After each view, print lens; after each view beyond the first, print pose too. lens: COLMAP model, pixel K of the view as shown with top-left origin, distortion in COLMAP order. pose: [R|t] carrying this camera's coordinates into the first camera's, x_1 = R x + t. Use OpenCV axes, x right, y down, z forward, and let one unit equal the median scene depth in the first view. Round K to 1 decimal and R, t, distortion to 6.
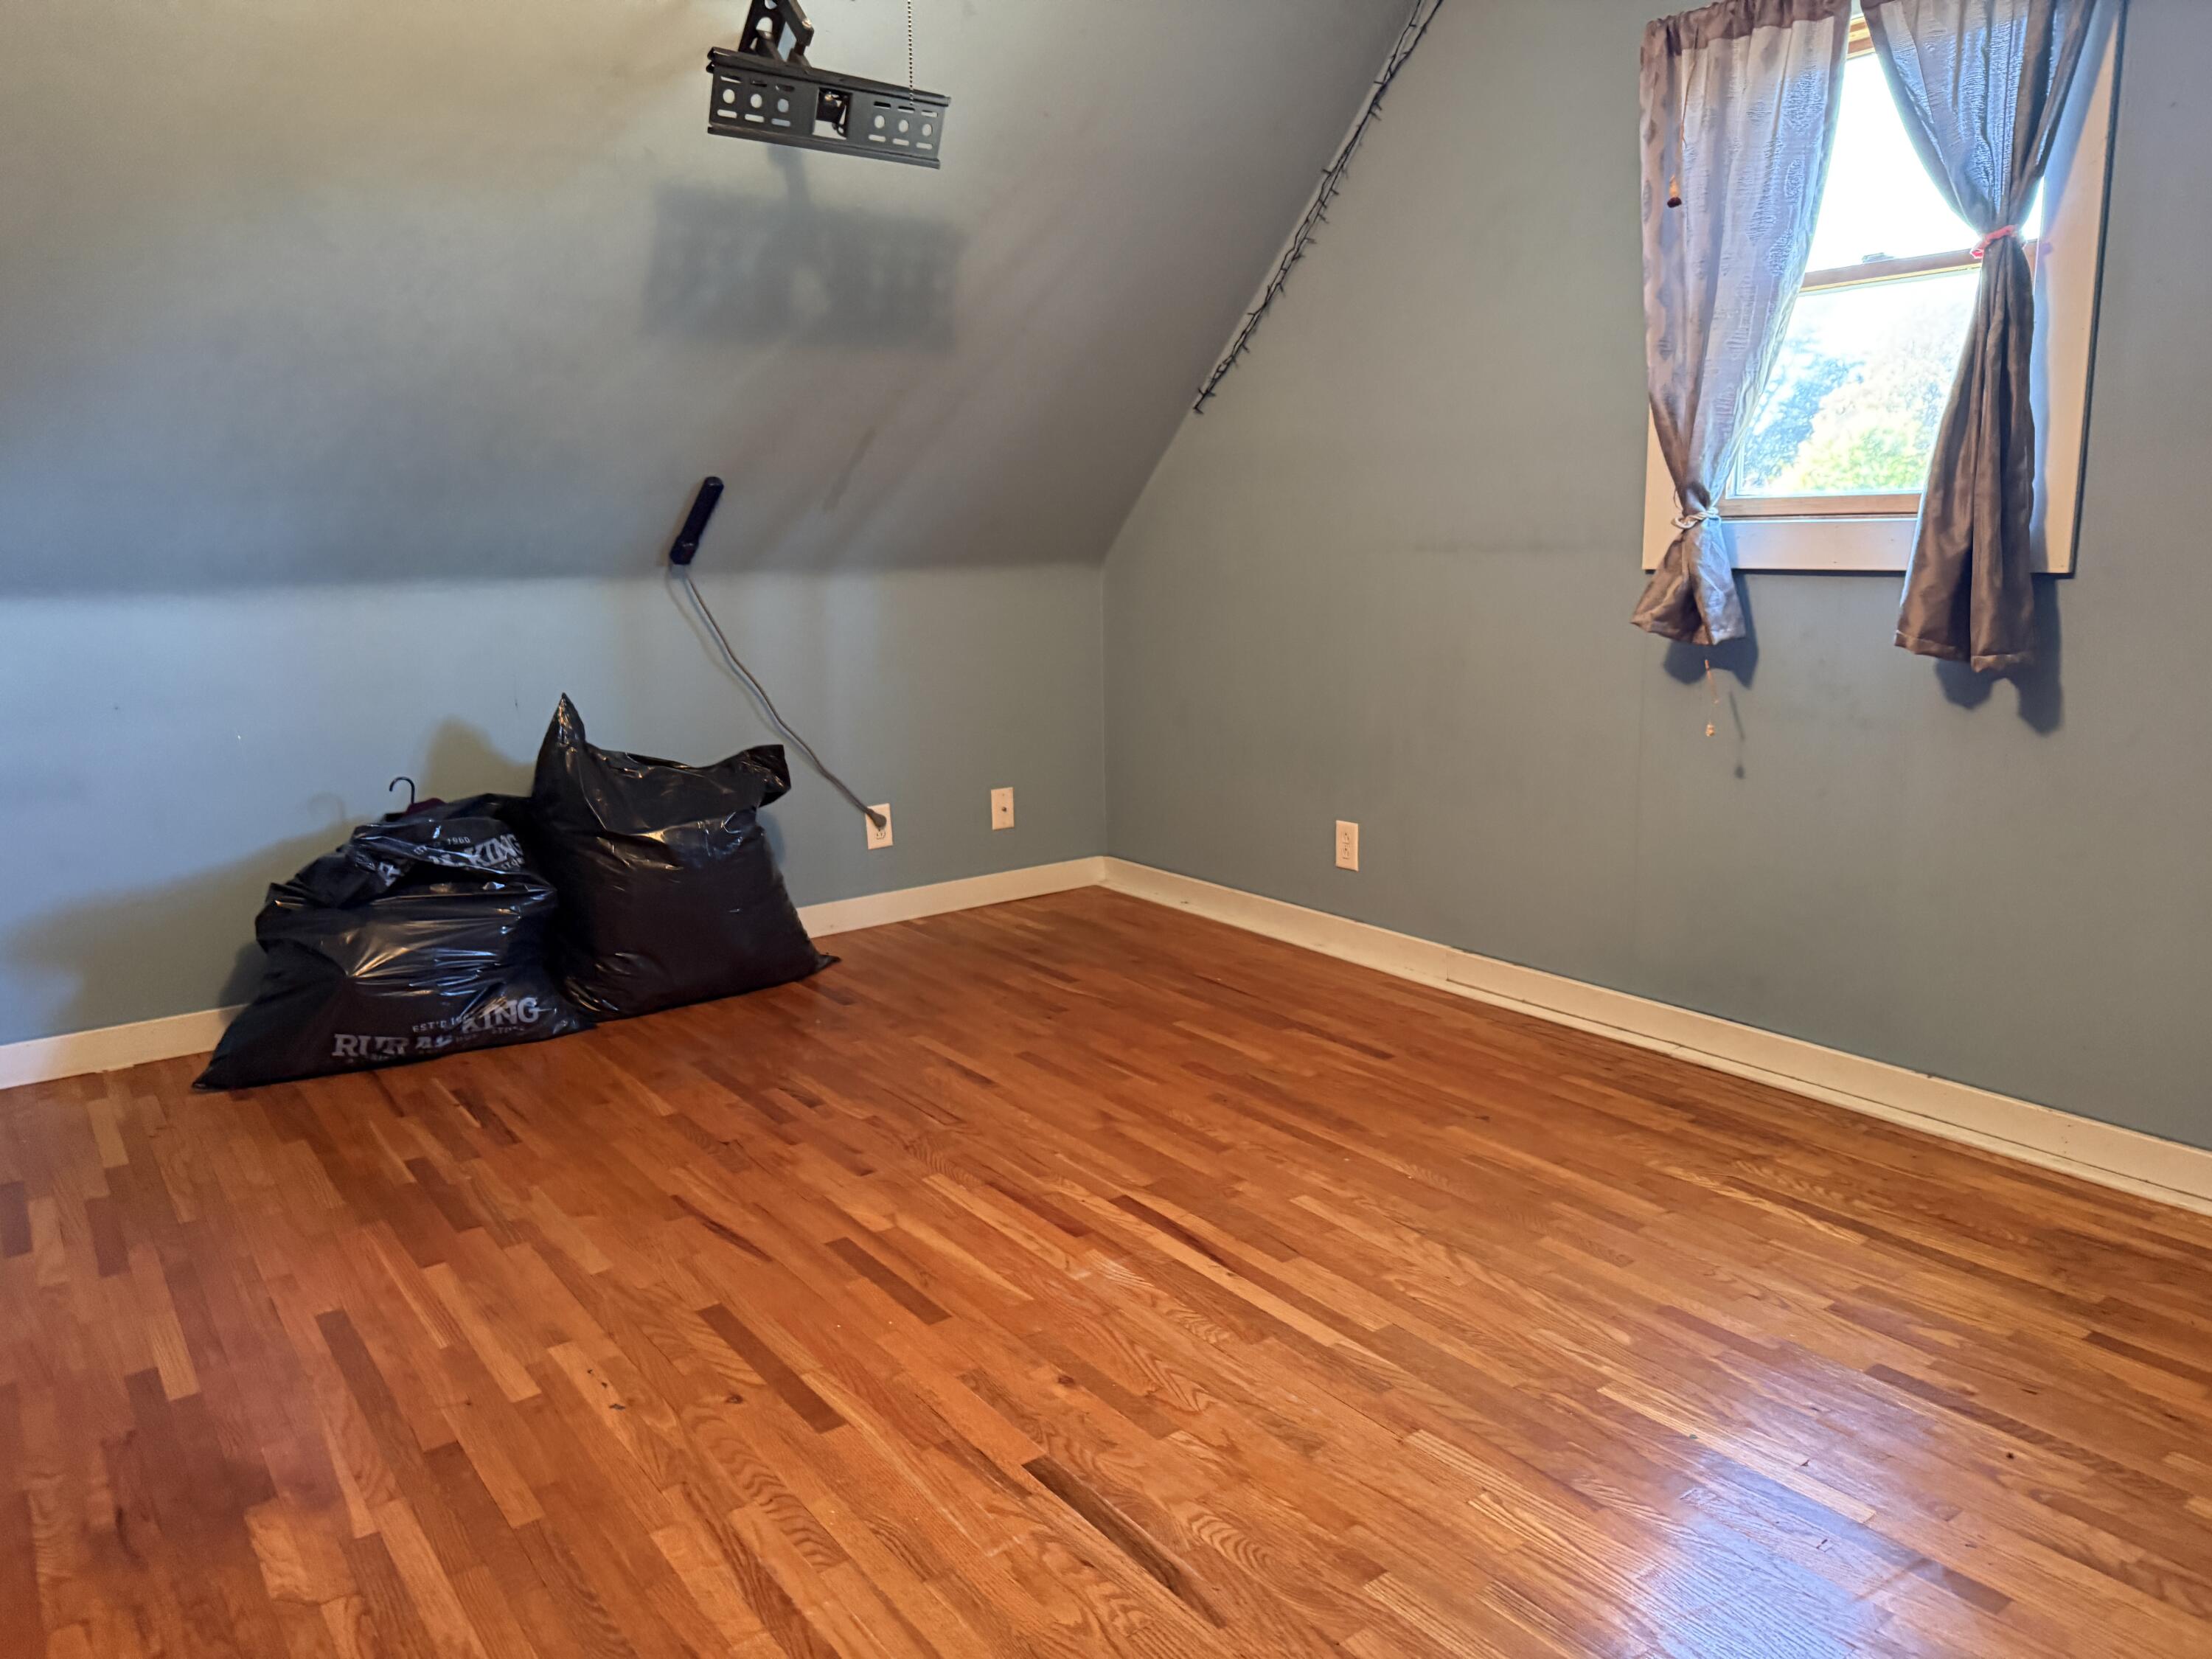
lens RADIAL K [[1548.2, 0, 1104.3], [0, 1548.2, 794.6], [0, 0, 1]] dist [-0.002300, -0.002745]
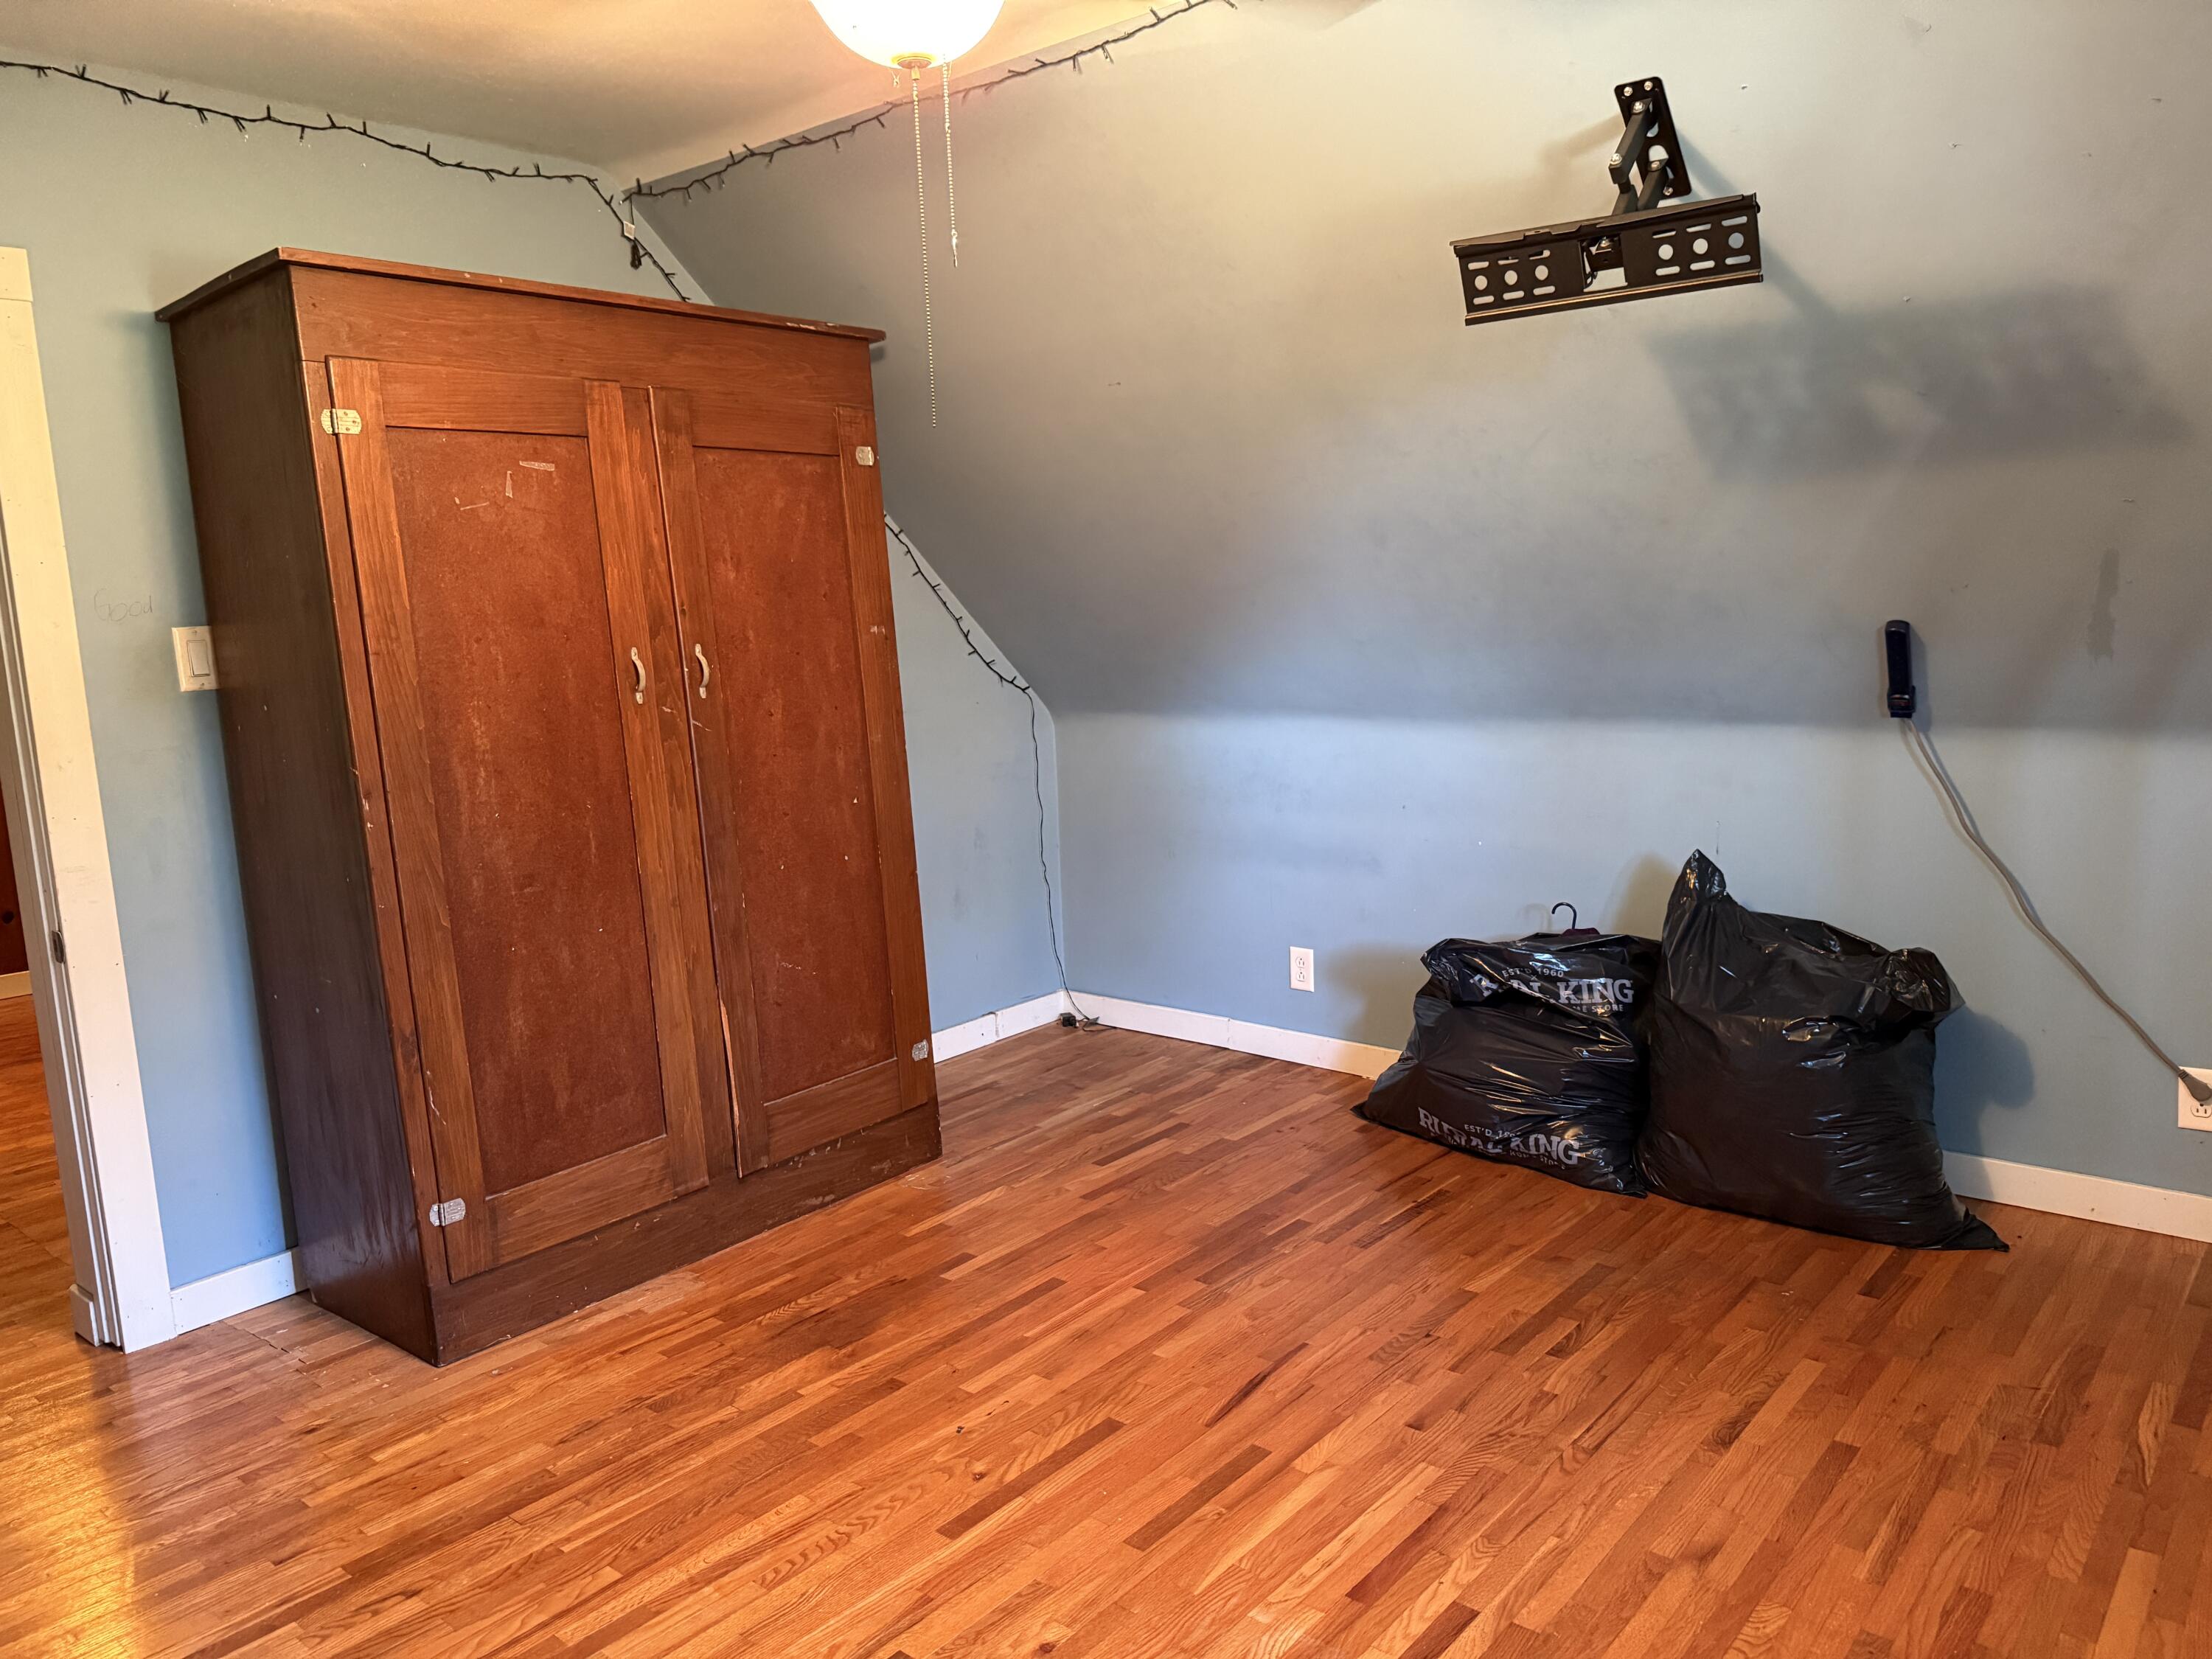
lens RADIAL K [[1541.9, 0, 1112.0], [0, 1541.9, 835.7], [0, 0, 1]] dist [0.104792, -0.157056]
pose [[0.223984, 0.162361, -0.960974, 0.646838], [-0.129249, 0.982265, 0.135833, -0.208473], [0.965985, 0.093780, 0.240996, 0.553245]]
